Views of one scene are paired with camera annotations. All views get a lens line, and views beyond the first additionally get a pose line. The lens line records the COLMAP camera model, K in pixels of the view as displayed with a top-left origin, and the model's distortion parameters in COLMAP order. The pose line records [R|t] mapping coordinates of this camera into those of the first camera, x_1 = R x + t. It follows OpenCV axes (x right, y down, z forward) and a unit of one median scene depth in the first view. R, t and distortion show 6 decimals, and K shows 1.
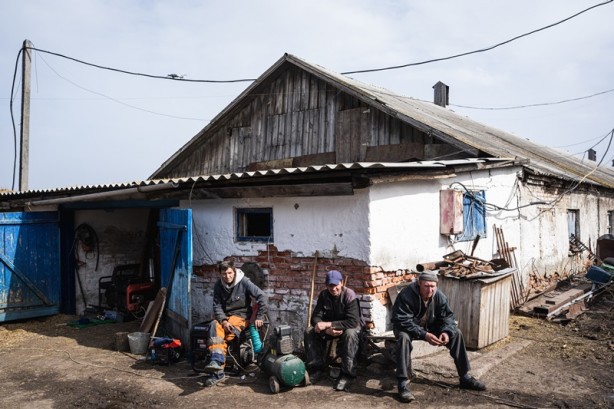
lens RADIAL K [[541.1, 0, 307.0], [0, 541.1, 204.5], [0, 0, 1]] dist [-0.002573, 0.010794]
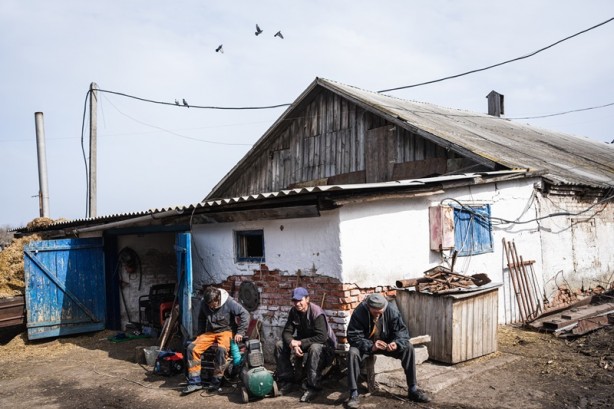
lens RADIAL K [[541.1, 0, 307.0], [0, 541.1, 204.5], [0, 0, 1]] dist [-0.002573, 0.010794]
pose [[0.985907, -0.038488, -0.162805, 0.157569], [0.033816, 0.998935, -0.031374, -0.005903], [0.163839, 0.025427, 0.986159, -0.035655]]
